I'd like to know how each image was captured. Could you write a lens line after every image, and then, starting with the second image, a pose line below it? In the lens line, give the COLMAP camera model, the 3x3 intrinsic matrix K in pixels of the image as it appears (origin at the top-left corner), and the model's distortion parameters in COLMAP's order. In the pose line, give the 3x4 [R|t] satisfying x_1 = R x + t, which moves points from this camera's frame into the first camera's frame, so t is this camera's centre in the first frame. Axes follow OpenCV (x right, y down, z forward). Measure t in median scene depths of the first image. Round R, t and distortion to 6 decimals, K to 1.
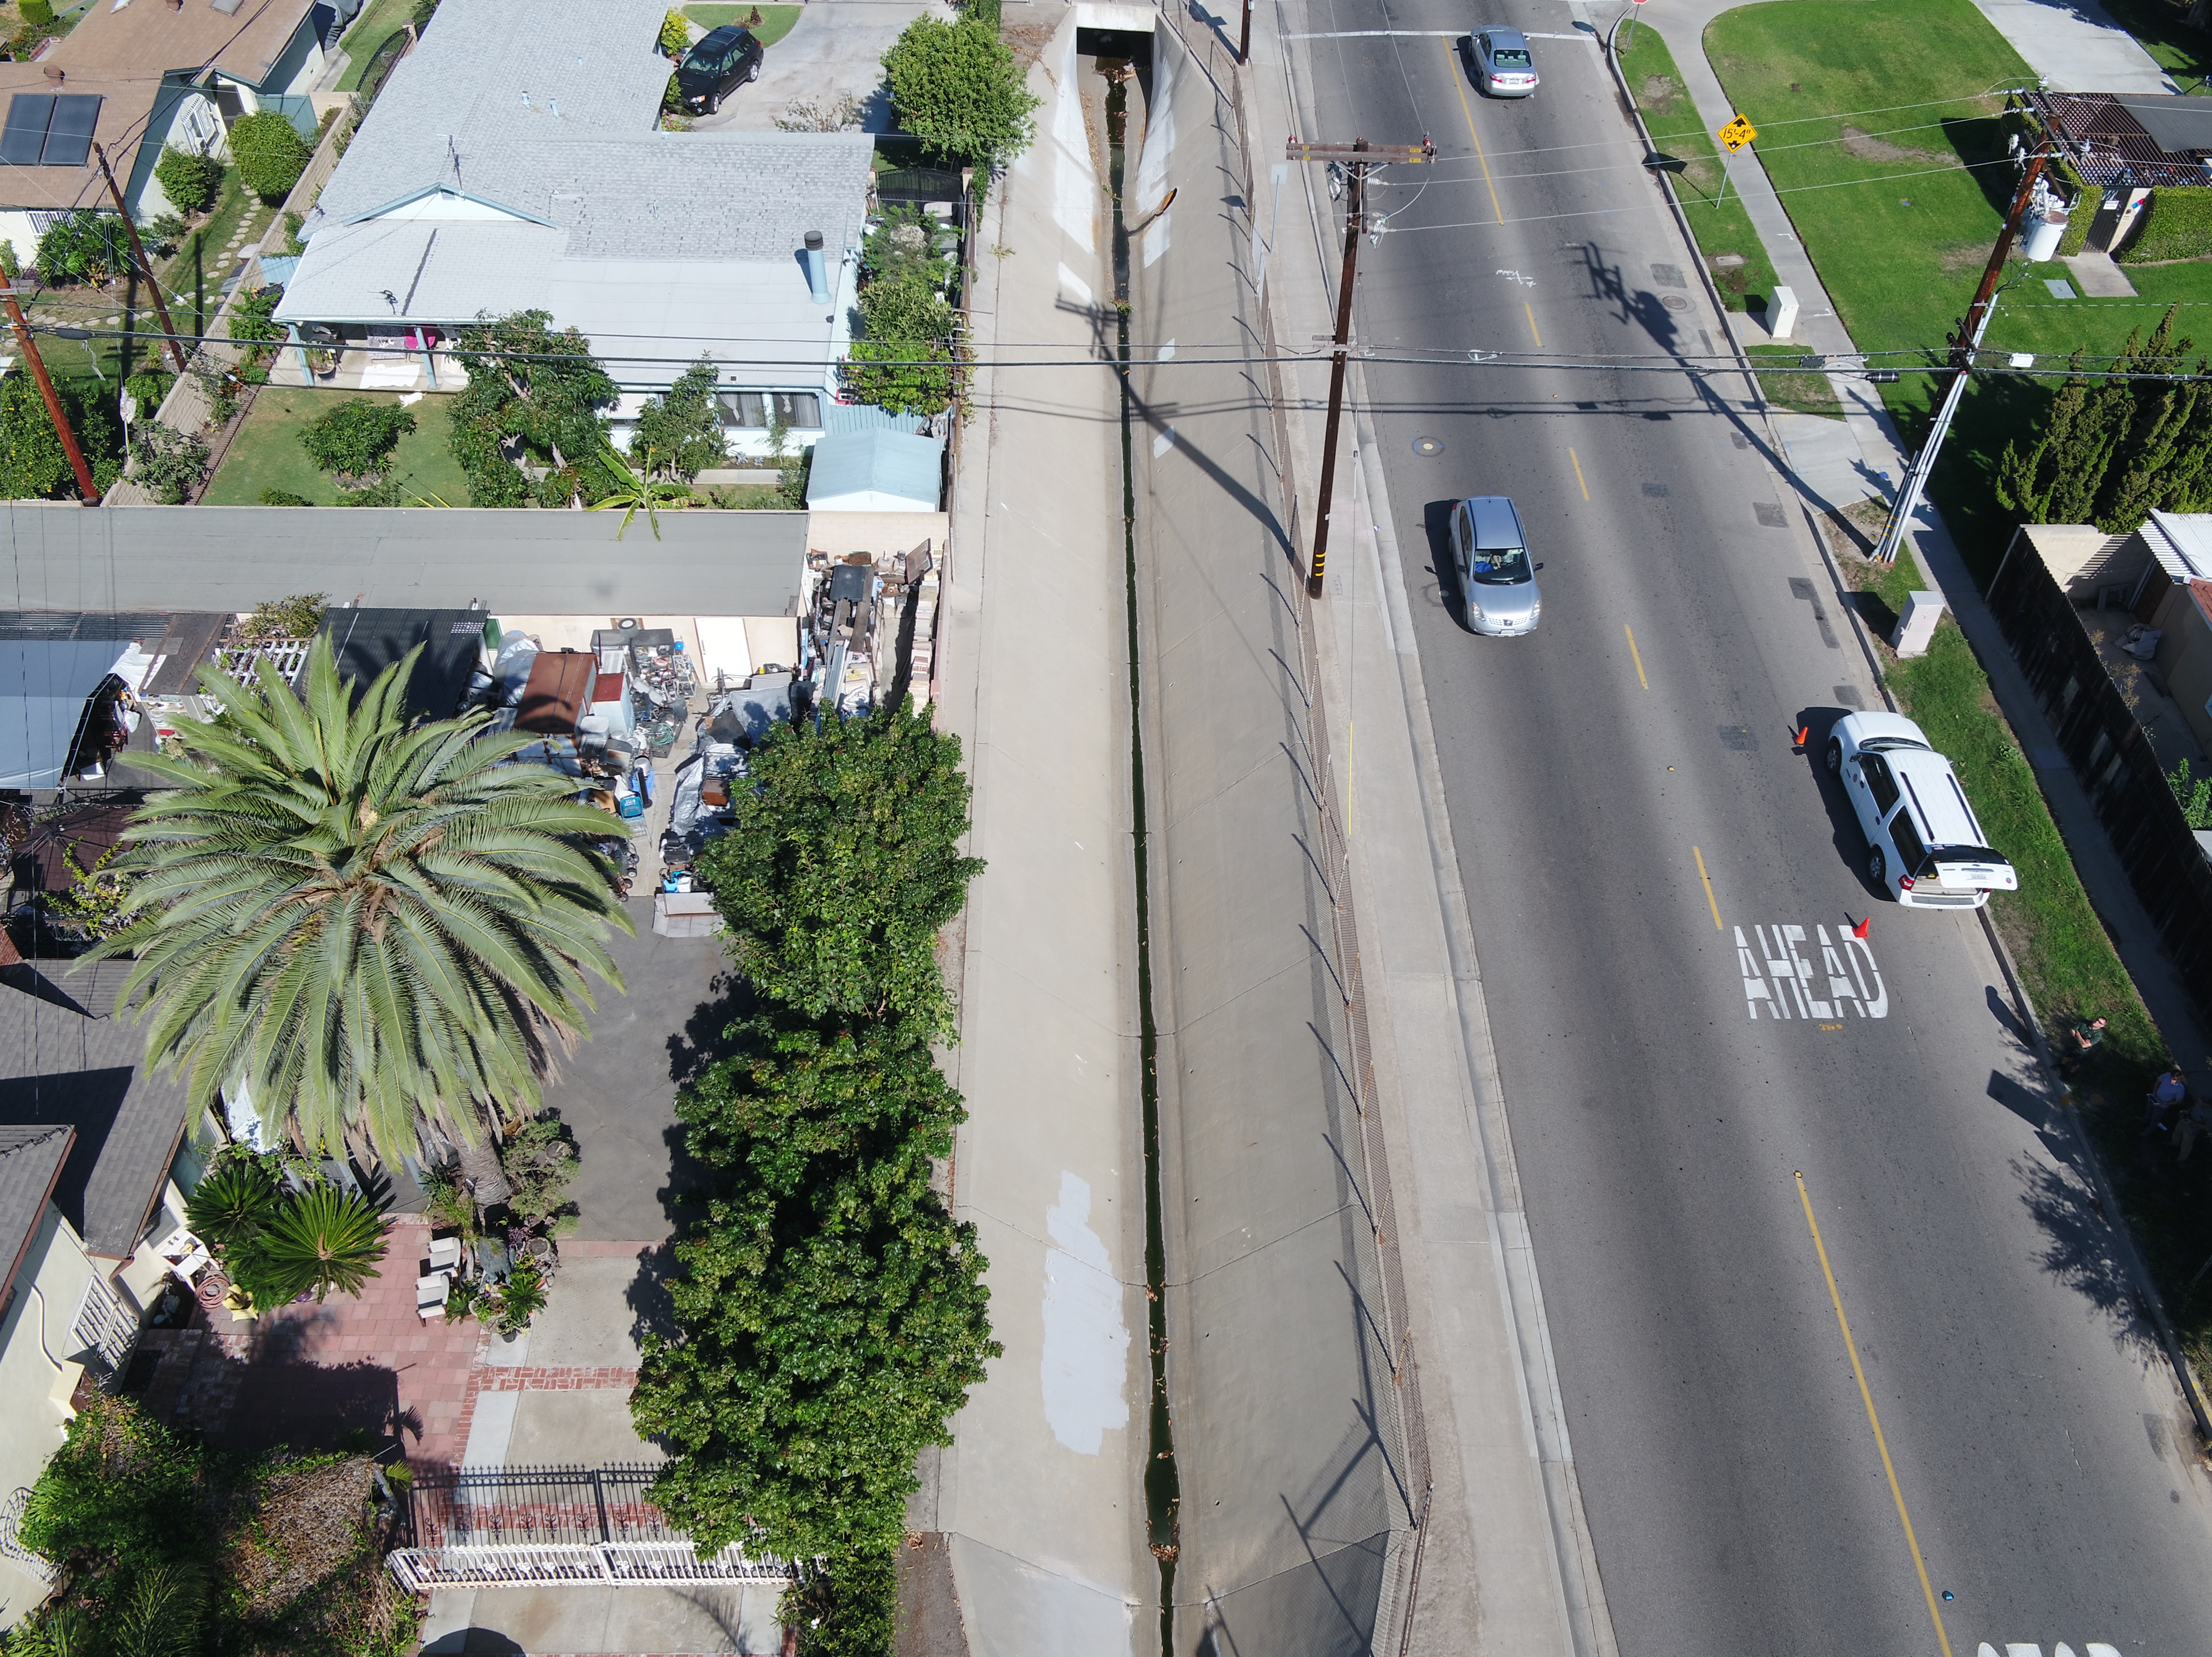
lens RADIAL K [[1910.0, 0, 1106.3], [0, 1910.0, 822.8], [0, 0, 1]] dist [0.003532, -0.002762]
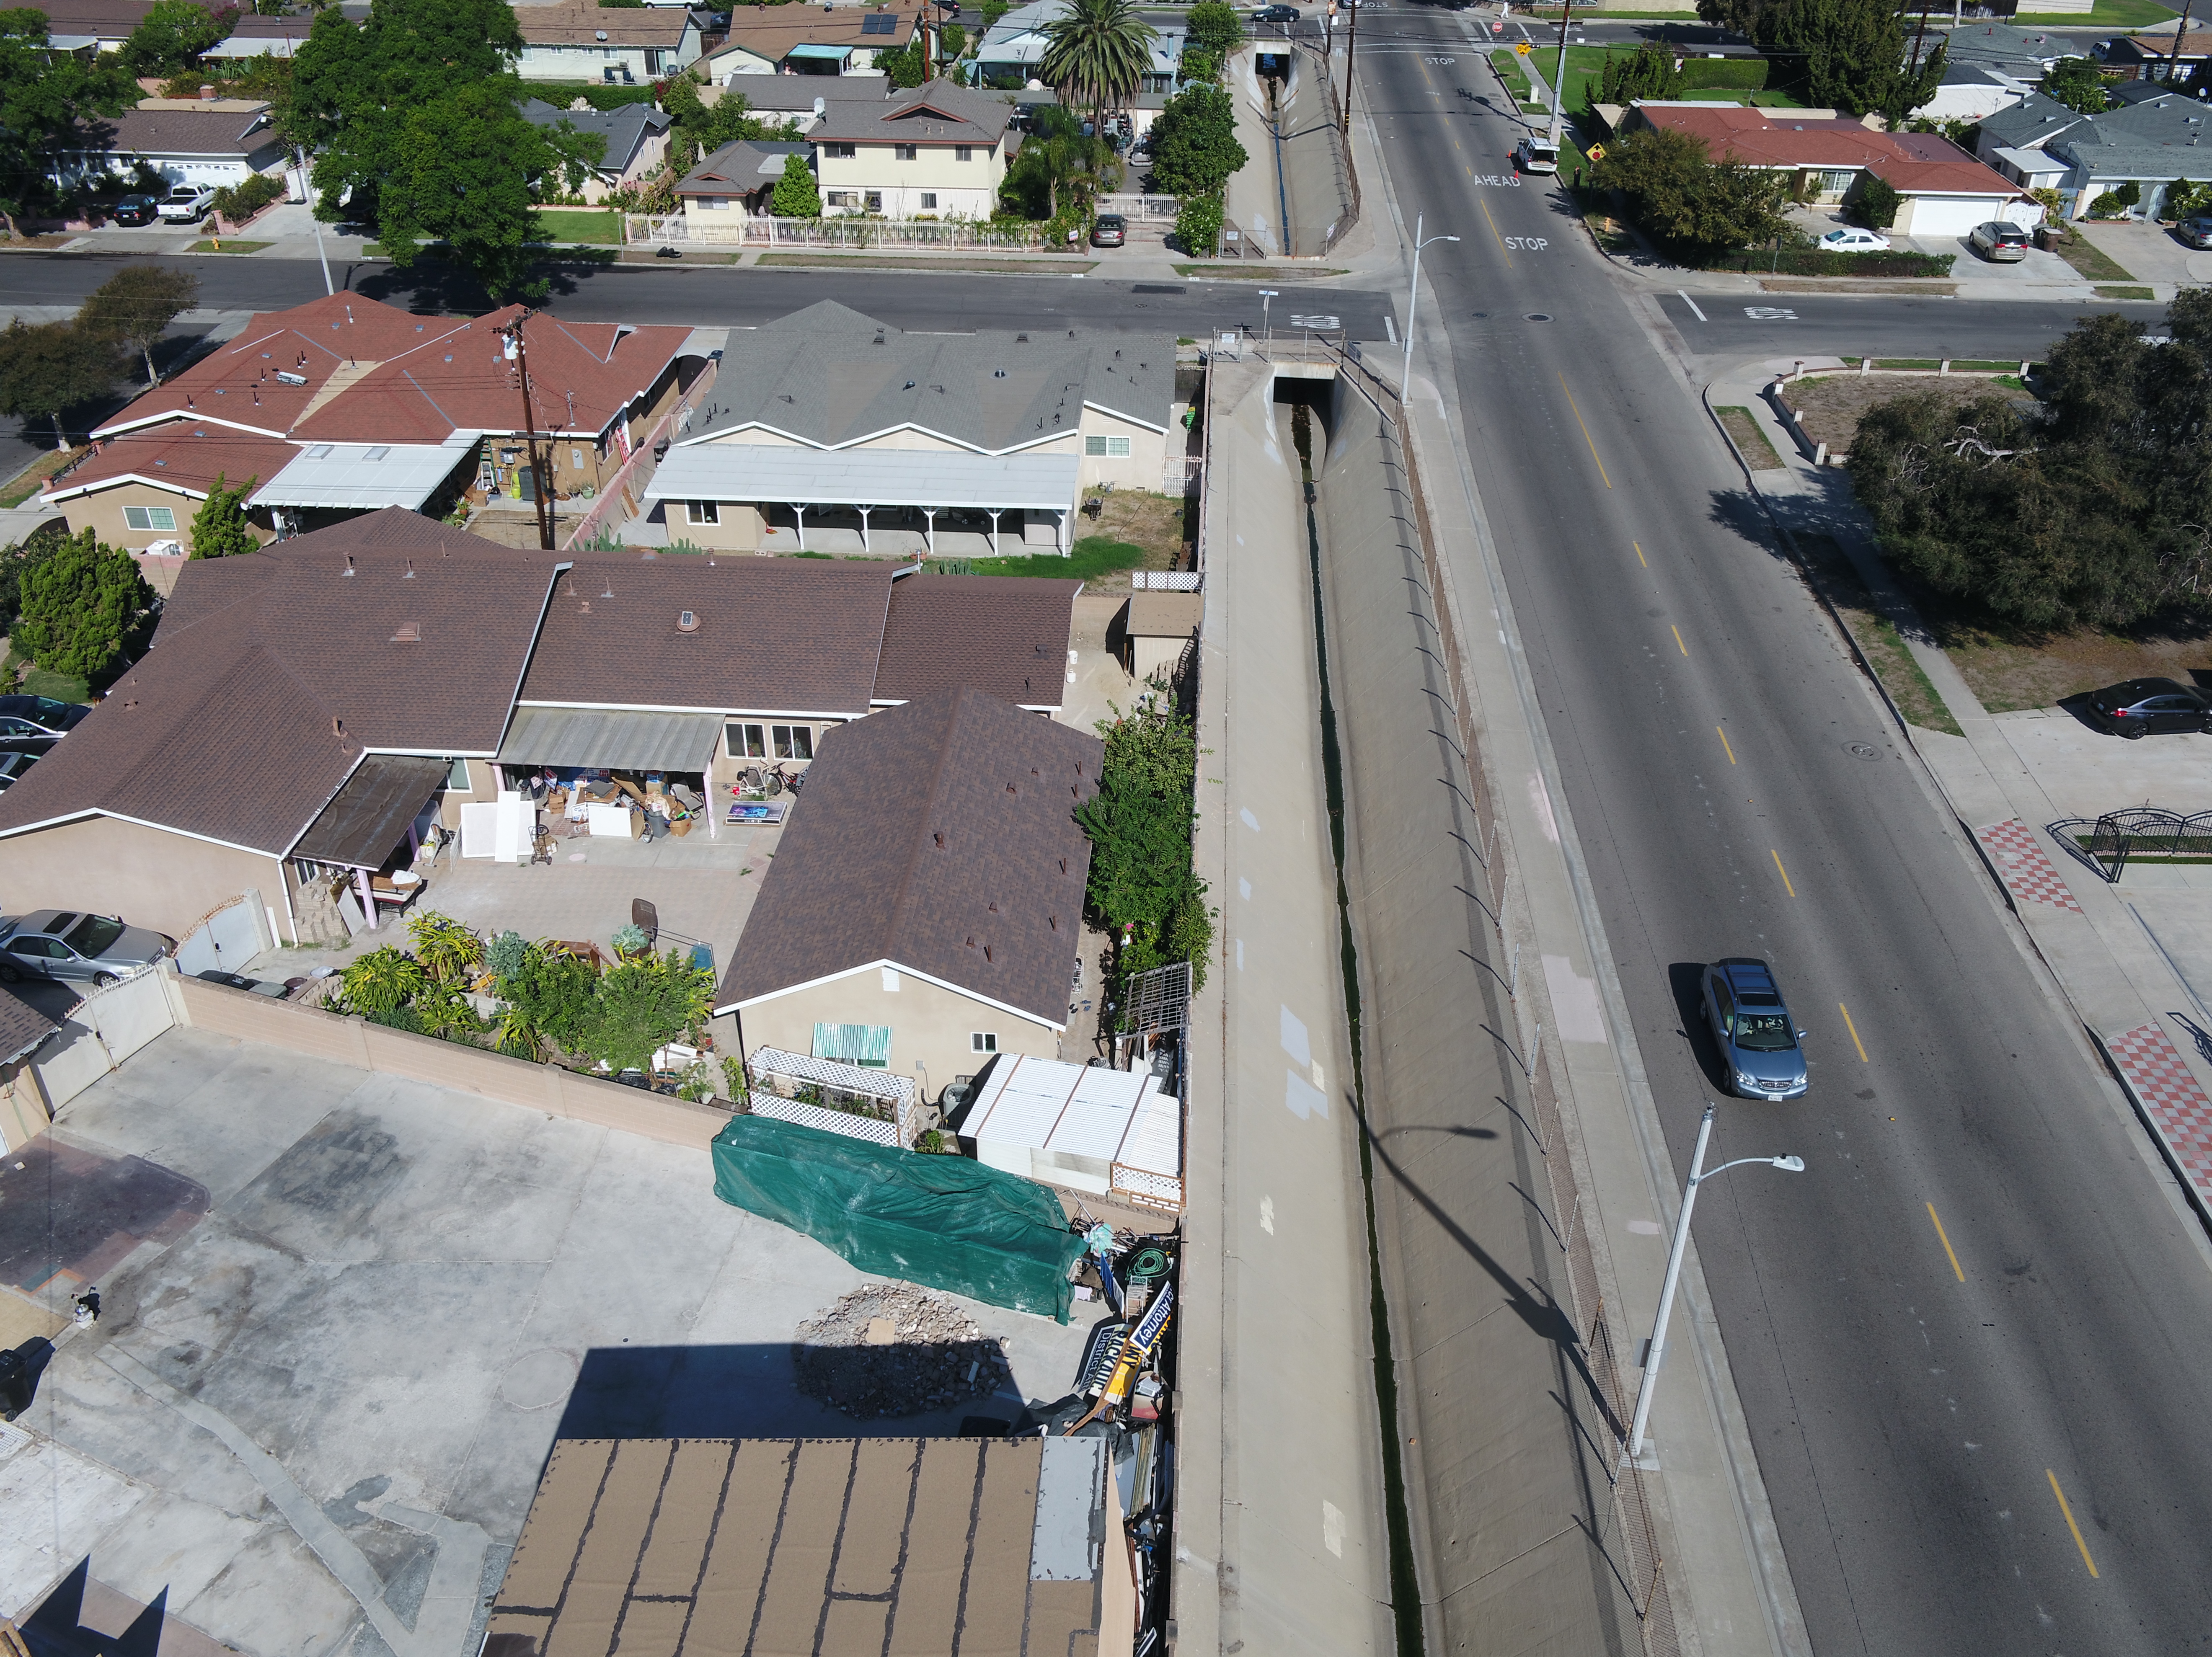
lens RADIAL K [[1934.1, 0, 1106.0], [0, 1934.1, 828.5], [0, 0, 1]] dist [0.000601, 0.002837]
pose [[0.997733, 0.029570, -0.060453, -0.039028], [-0.043719, 0.967723, -0.248195, 1.519714], [0.051162, 0.250276, 0.966822, -1.453025]]
